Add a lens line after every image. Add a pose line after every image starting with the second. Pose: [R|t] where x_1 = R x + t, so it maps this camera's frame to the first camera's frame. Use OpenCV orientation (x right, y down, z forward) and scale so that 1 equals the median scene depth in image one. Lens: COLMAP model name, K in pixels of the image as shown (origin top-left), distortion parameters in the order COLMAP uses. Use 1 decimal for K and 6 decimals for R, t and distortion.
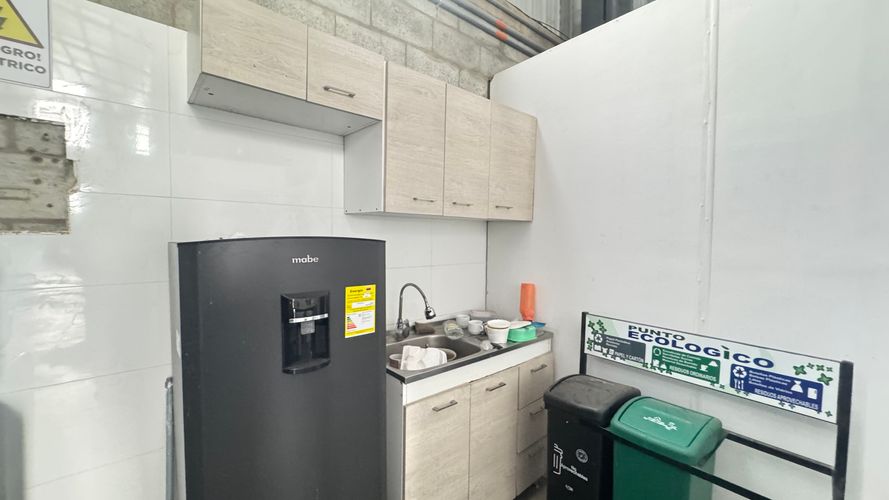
lens RADIAL K [[353.6, 0, 444.6], [0, 353.6, 249.1], [0, 0, 1]] dist [-0.003940, 0.000267]
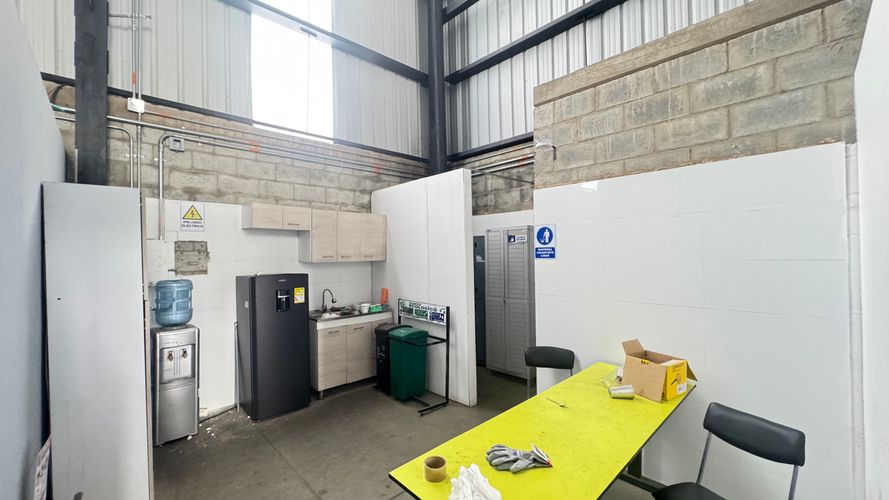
lens RADIAL K [[353.6, 0, 444.7], [0, 353.6, 250.0], [0, 0, 1]] dist [-0.003940, 0.000267]
pose [[0.998477, -0.024880, 0.049237, 0.776118], [0.027097, 0.998625, -0.044871, -0.053636], [-0.048053, 0.046137, 0.997779, -1.917417]]
